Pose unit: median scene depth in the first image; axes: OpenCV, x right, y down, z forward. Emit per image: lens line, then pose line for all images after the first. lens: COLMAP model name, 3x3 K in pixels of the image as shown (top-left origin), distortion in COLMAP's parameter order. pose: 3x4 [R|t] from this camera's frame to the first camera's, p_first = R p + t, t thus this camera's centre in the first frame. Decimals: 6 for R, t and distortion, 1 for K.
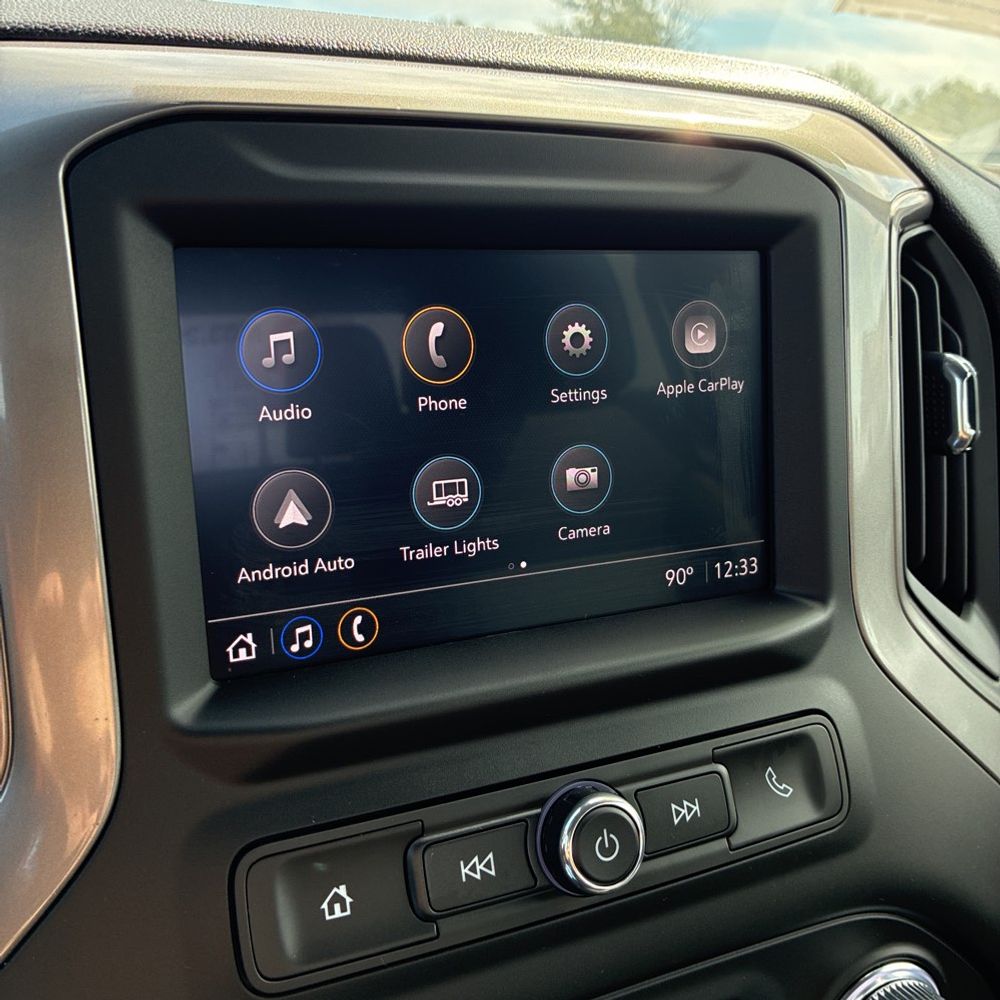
lens RADIAL K [[1015.0, 0, 504.0], [0, 1015.0, 503.2], [0, 0, 1]] dist [0.022989, -0.017643]
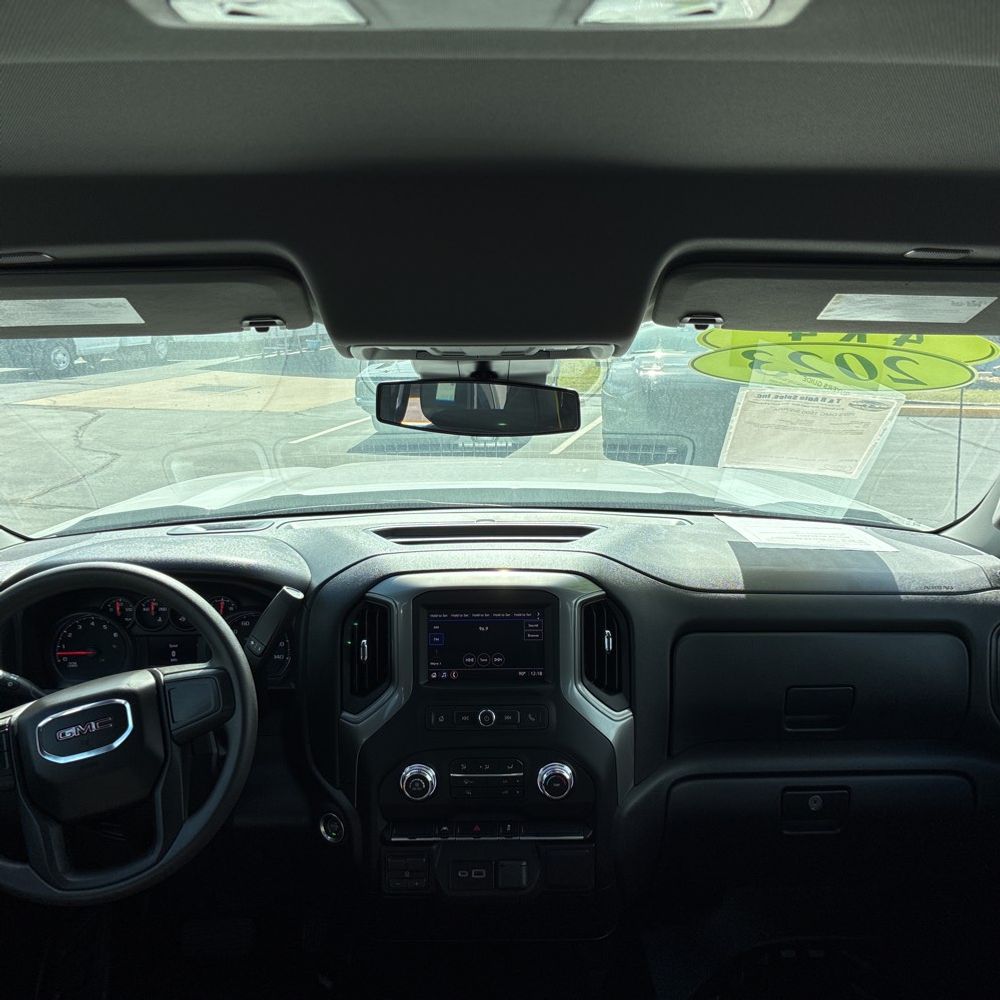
lens RADIAL K [[987.8, 0, 496.6], [0, 987.8, 491.0], [0, 0, 1]] dist [0.079727, -0.161509]
pose [[0.906206, 0.056329, -0.419067, 2.199089], [-0.090871, 0.993873, -0.062912, -0.537047], [0.412956, 0.095092, 0.905773, -3.782346]]
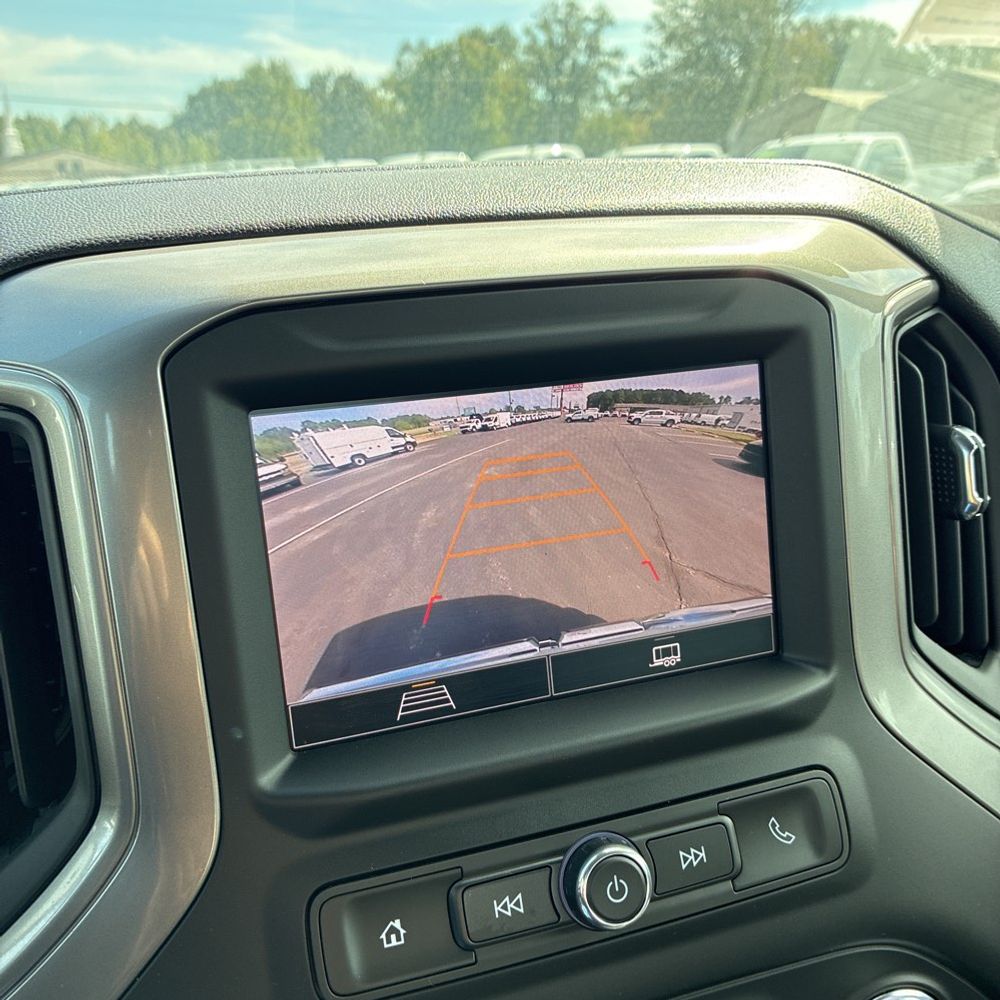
lens RADIAL K [[1010.6, 0, 500.2], [0, 1010.6, 507.9], [0, 0, 1]] dist [0.019899, 0.006655]
pose [[0.991487, -0.029023, -0.126930, 0.116731], [0.030980, 0.999429, 0.013476, -0.117394], [0.126467, -0.017293, 0.991820, -0.168552]]
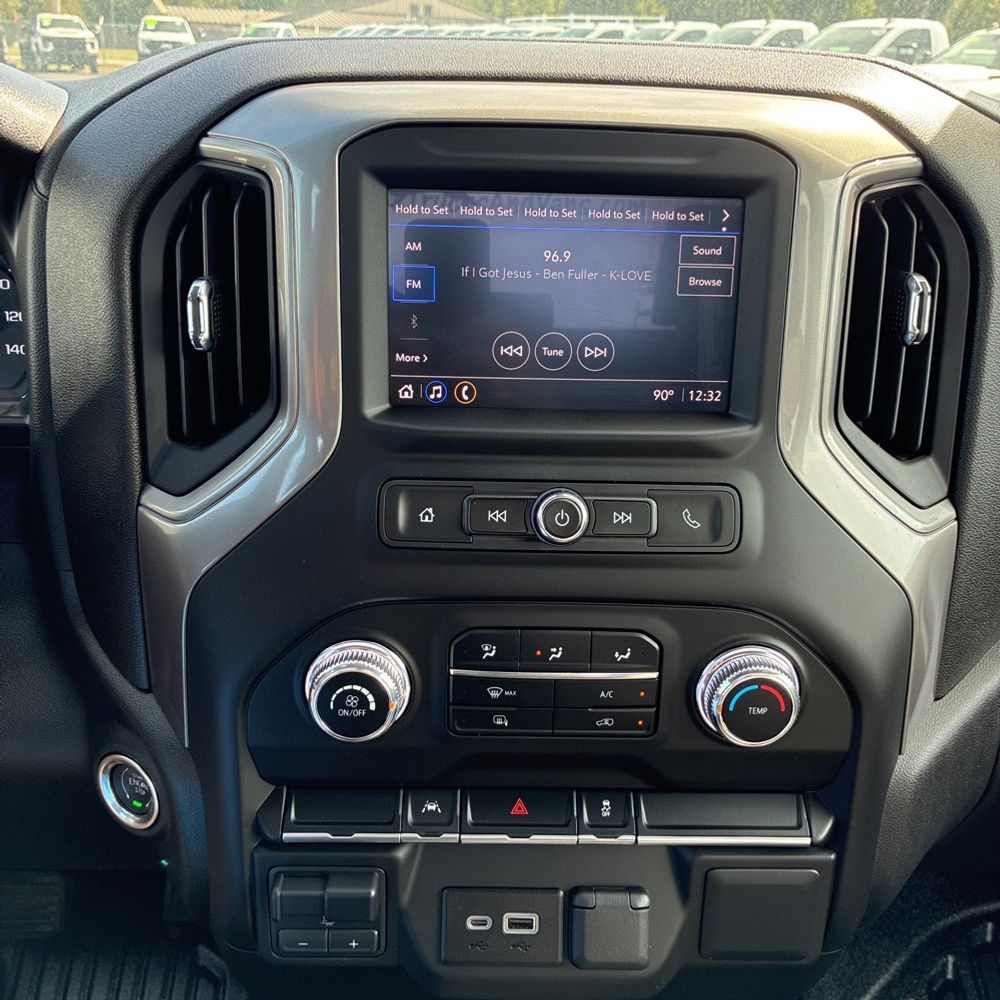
lens RADIAL K [[987.8, 0, 496.6], [0, 987.8, 491.0], [0, 0, 1]] dist [0.079727, -0.161509]
pose [[0.908642, 0.162986, -0.384455, 0.632558], [-0.119305, 0.983633, 0.135030, 0.043636], [0.400171, -0.076826, 0.913215, -0.681716]]
